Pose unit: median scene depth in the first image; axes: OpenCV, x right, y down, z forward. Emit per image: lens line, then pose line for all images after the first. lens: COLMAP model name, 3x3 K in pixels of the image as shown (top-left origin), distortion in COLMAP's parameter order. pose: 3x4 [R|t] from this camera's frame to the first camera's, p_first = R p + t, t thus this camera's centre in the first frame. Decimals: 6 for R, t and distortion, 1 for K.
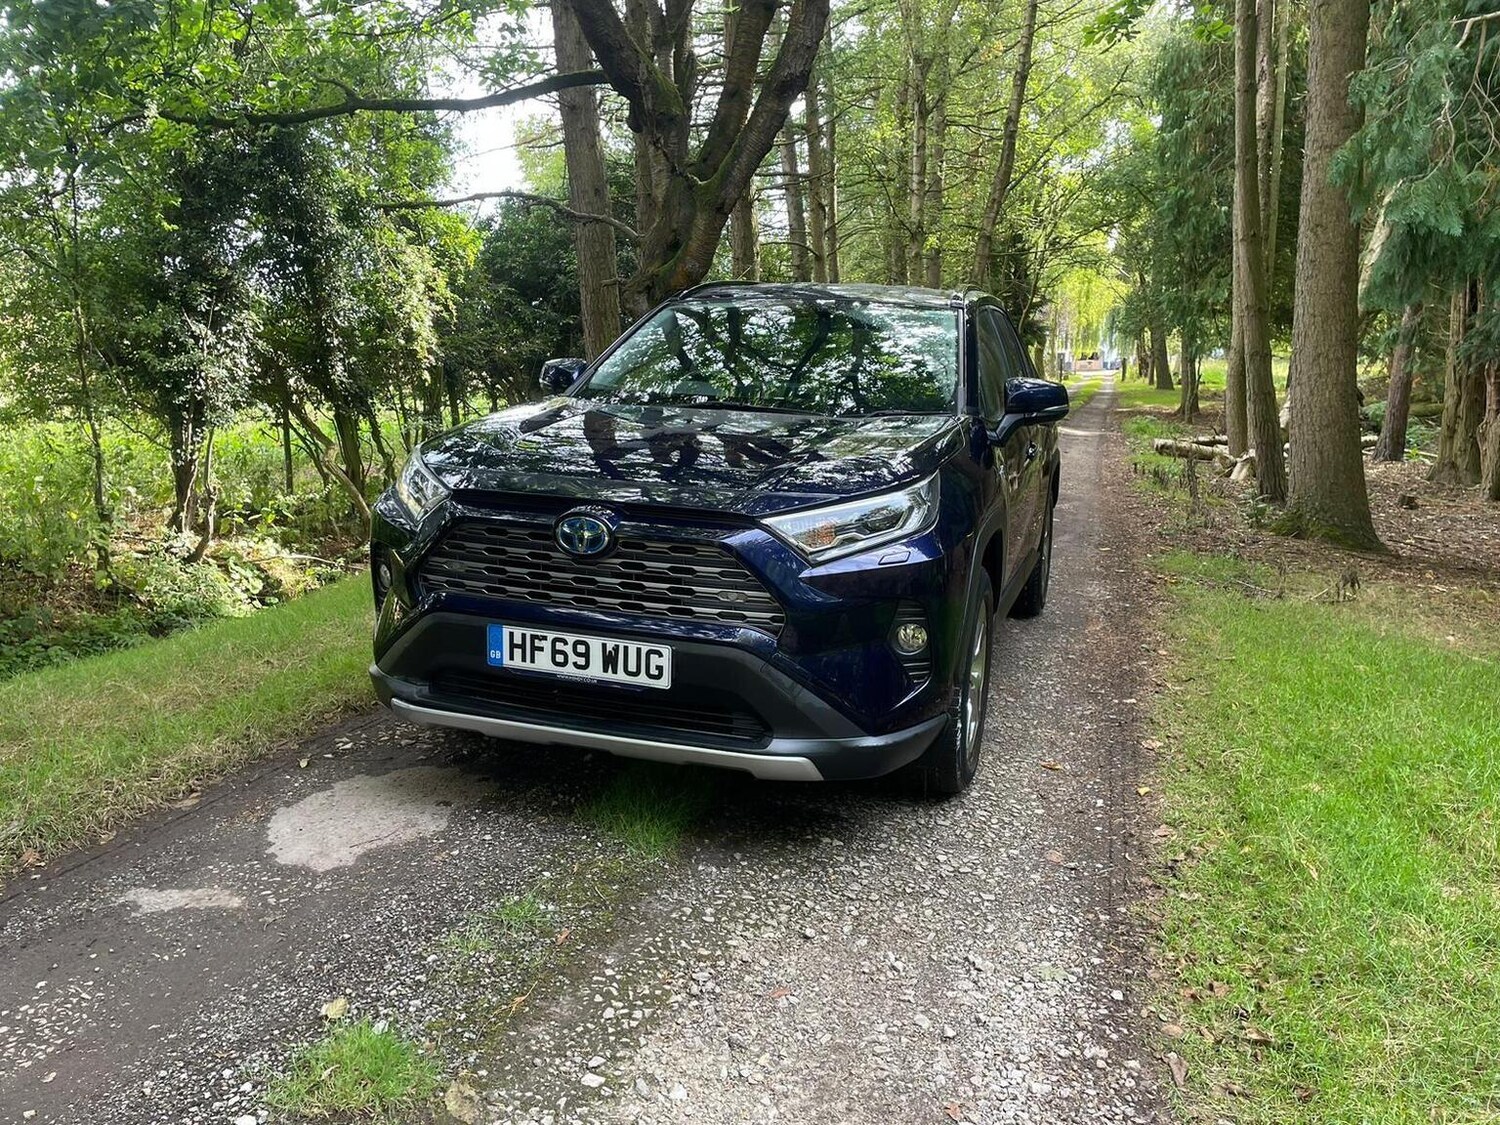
lens RADIAL K [[1130.3, 0, 750.0], [0, 1130.3, 562.5], [0, 0, 1]] dist [0.100539, -0.126050]
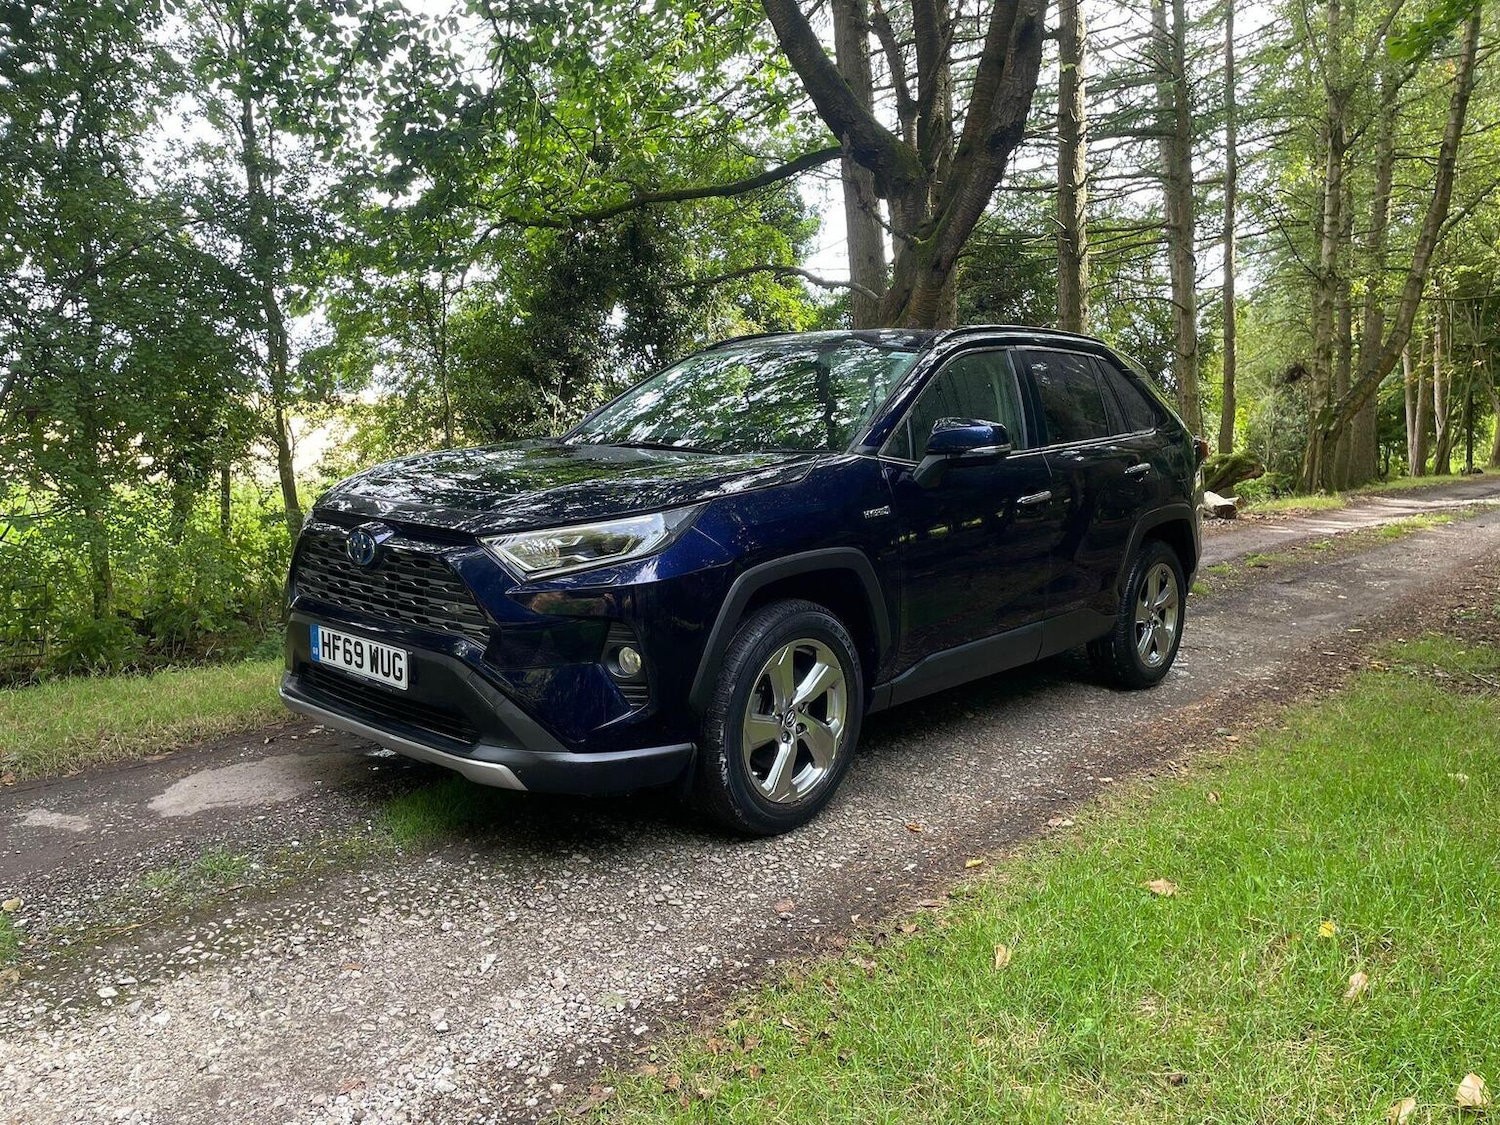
lens RADIAL K [[1129.8, 0, 744.2], [0, 1129.8, 564.4], [0, 0, 1]] dist [0.099535, -0.129701]
pose [[0.920349, 0.040074, -0.389038, 0.627653], [-0.062802, 0.996971, -0.045874, 0.019543], [0.386022, 0.066652, 0.920079, 0.098012]]
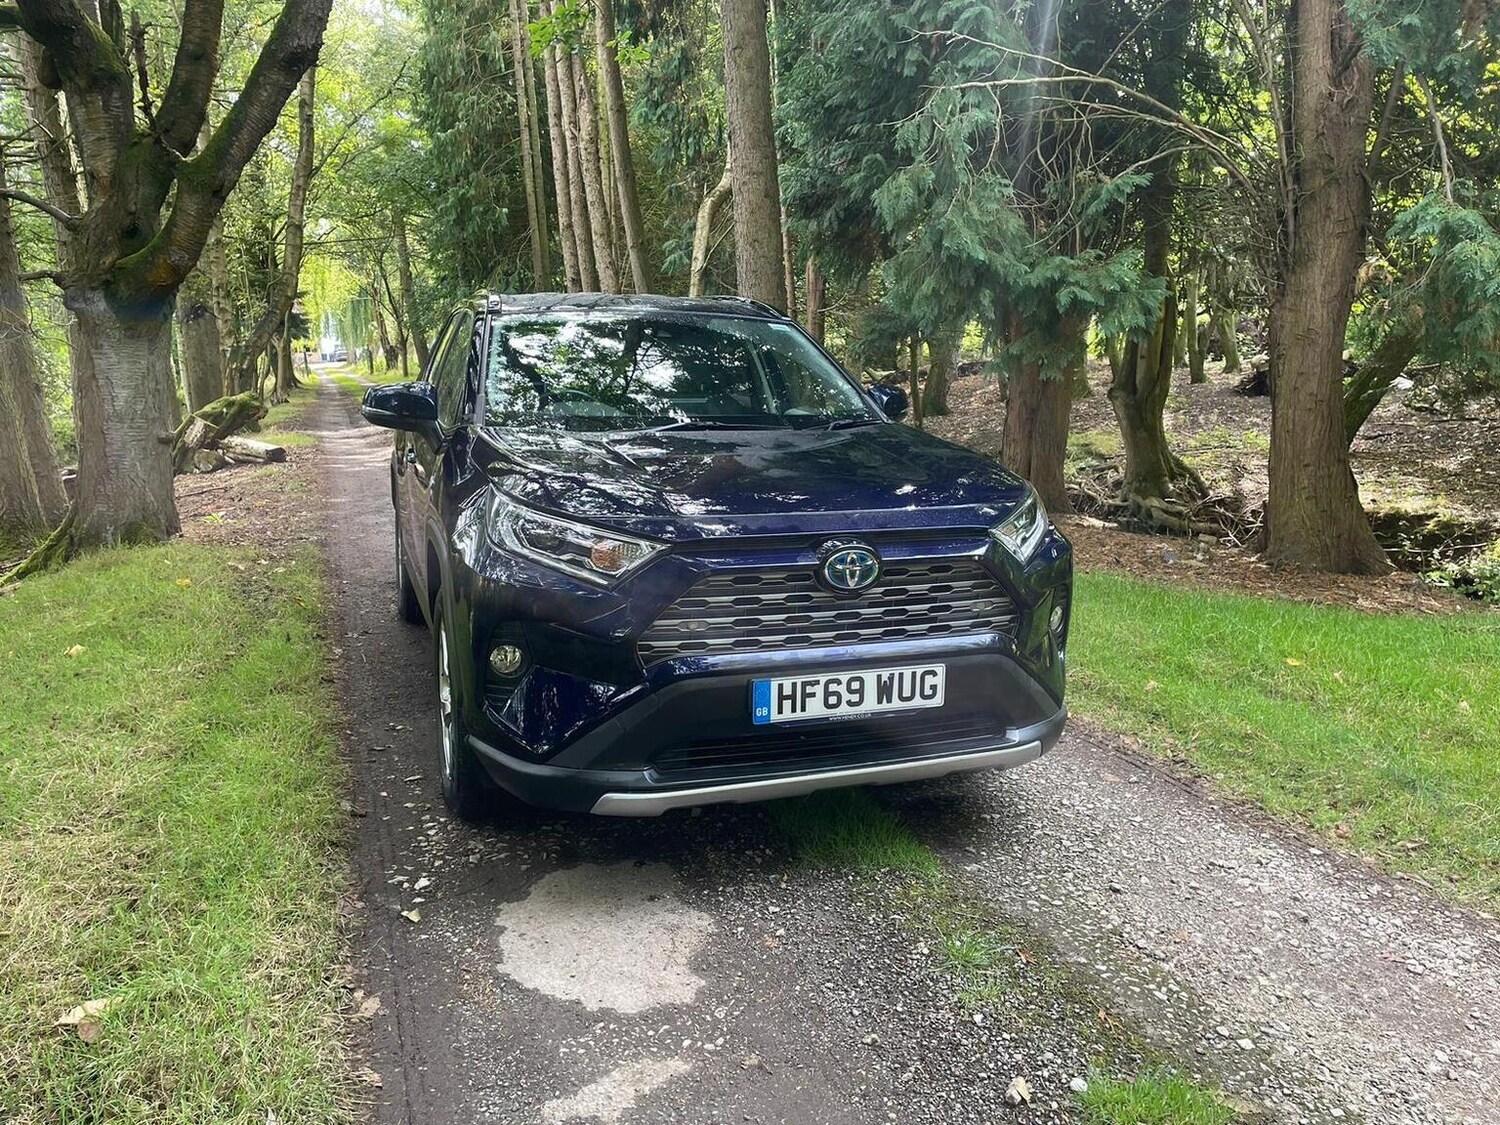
lens RADIAL K [[1133.1, 0, 753.6], [0, 1133.1, 560.0], [0, 0, 1]] dist [0.099653, -0.126347]
pose [[0.784149, -0.137906, 0.605056, -0.777478], [0.134573, 0.989583, 0.051141, -0.090336], [-0.605806, 0.041322, 0.794539, 0.267899]]
